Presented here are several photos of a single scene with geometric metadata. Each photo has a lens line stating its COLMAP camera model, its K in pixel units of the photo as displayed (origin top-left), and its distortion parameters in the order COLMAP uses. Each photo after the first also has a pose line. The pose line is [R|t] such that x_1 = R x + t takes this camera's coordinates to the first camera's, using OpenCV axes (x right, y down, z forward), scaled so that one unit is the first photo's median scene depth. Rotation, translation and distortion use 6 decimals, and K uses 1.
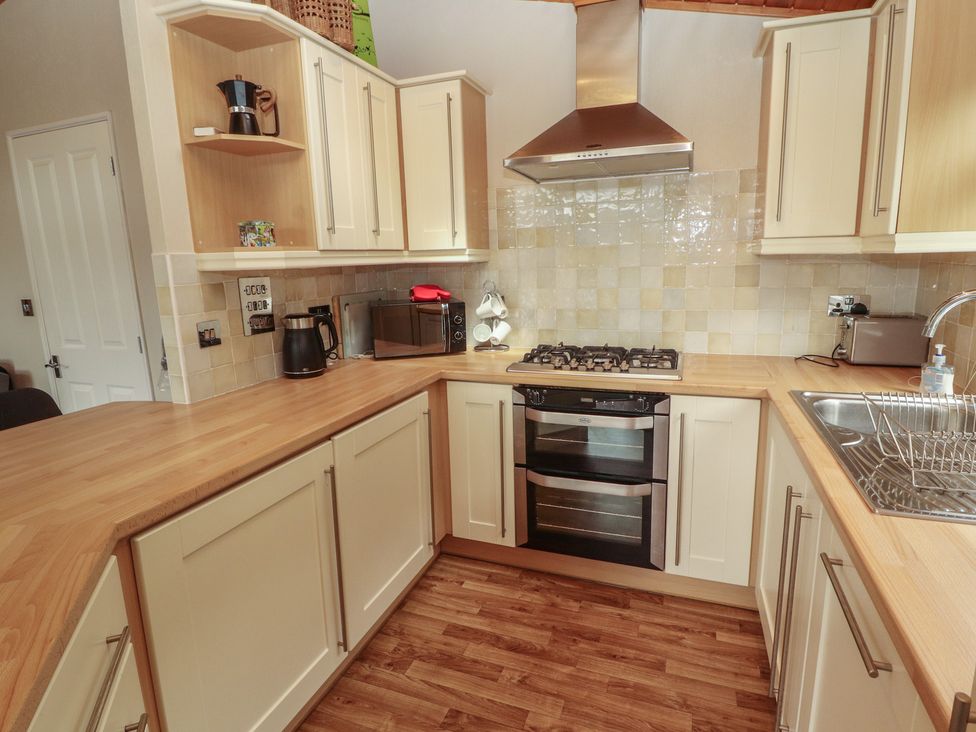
lens RADIAL K [[519.7, 0, 504.6], [0, 519.7, 355.4], [0, 0, 1]] dist [0.010965, -0.015781]
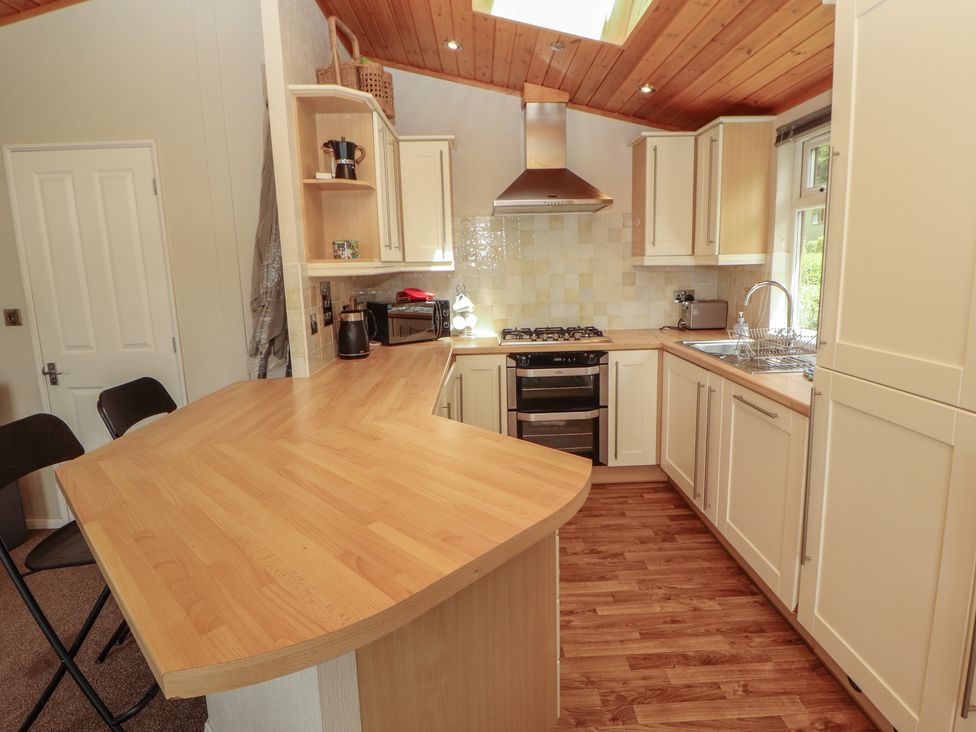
lens RADIAL K [[519.7, 0, 500.6], [0, 519.7, 342.8], [0, 0, 1]] dist [0.010965, -0.015781]
pose [[0.927219, -0.053061, 0.370742, -0.552493], [0.069432, 0.997107, -0.030942, 0.071109], [-0.368027, 0.054432, 0.928220, -0.355569]]
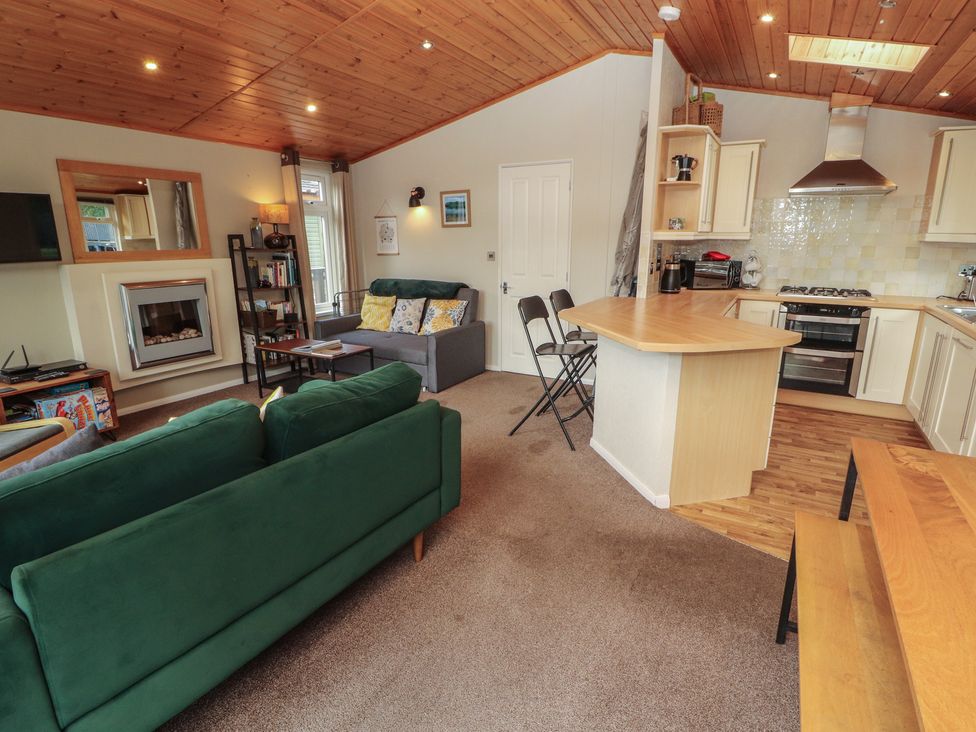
lens RADIAL K [[519.7, 0, 500.1], [0, 519.7, 358.3], [0, 0, 1]] dist [0.010965, -0.015781]
pose [[0.986928, 0.067126, -0.146520, -0.764775], [-0.059698, 0.996726, 0.054521, 0.233496], [0.149700, -0.045061, 0.987704, -1.186470]]
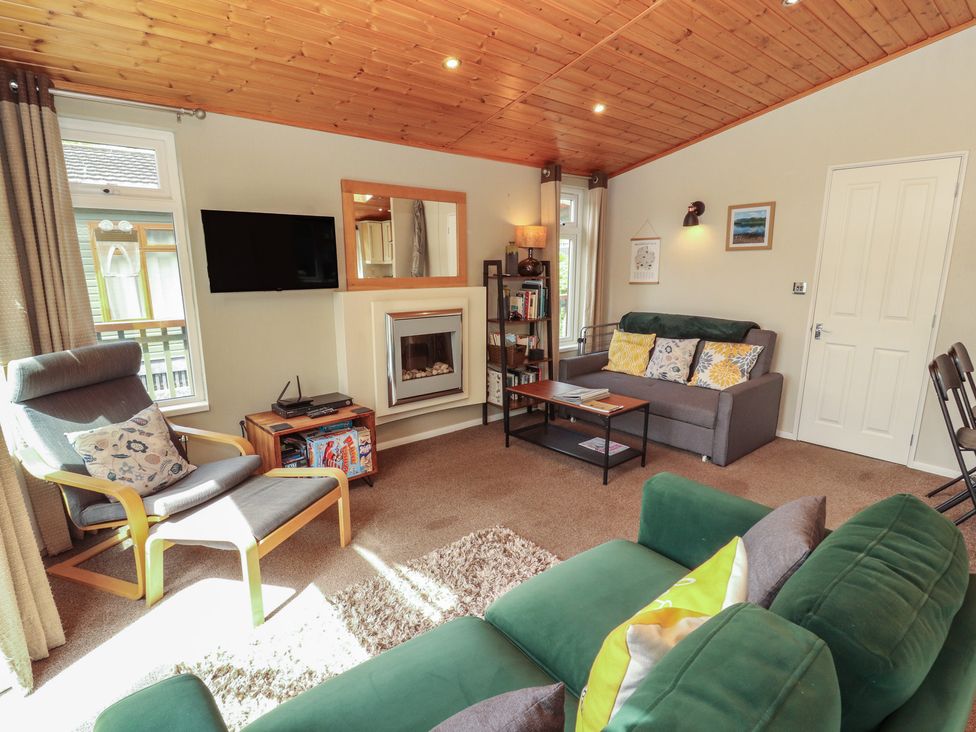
lens RADIAL K [[519.7, 0, 487.6], [0, 519.7, 372.4], [0, 0, 1]] dist [0.010965, -0.015781]
pose [[0.875335, 0.133797, -0.464636, -1.284040], [-0.116537, 0.991003, 0.065825, 0.191433], [0.469263, -0.003472, 0.883052, -0.898419]]
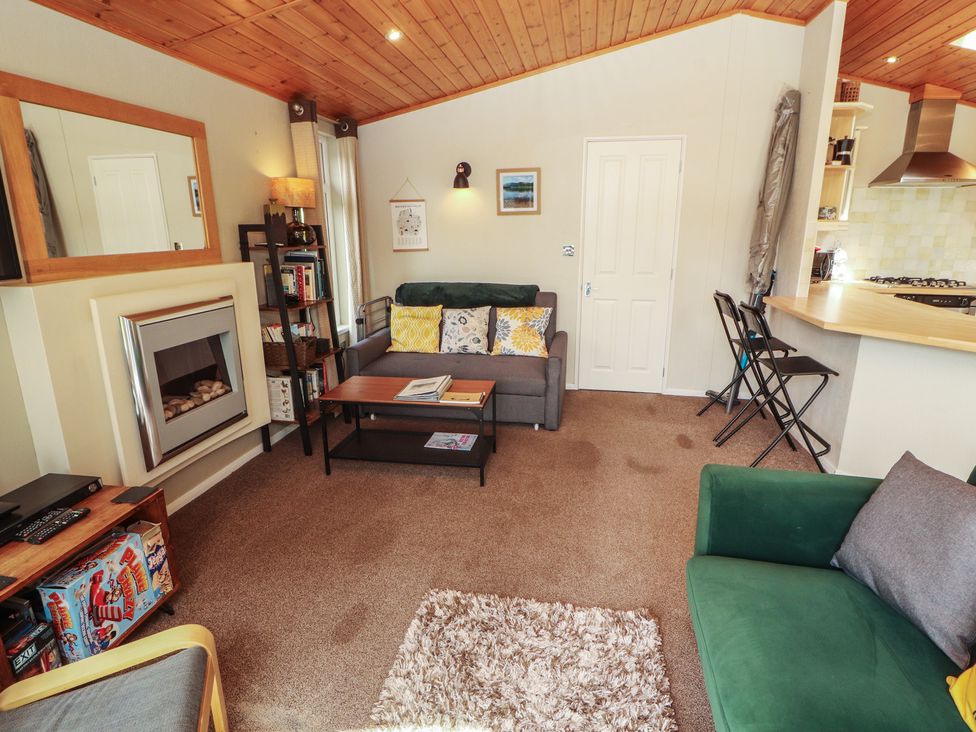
lens RADIAL K [[519.7, 0, 496.5], [0, 519.7, 354.4], [0, 0, 1]] dist [0.010965, -0.015781]
pose [[0.981053, -0.015170, 0.193145, -1.893961], [0.004078, 0.998326, 0.057697, 0.167666], [-0.193697, -0.055816, 0.979472, -0.659662]]
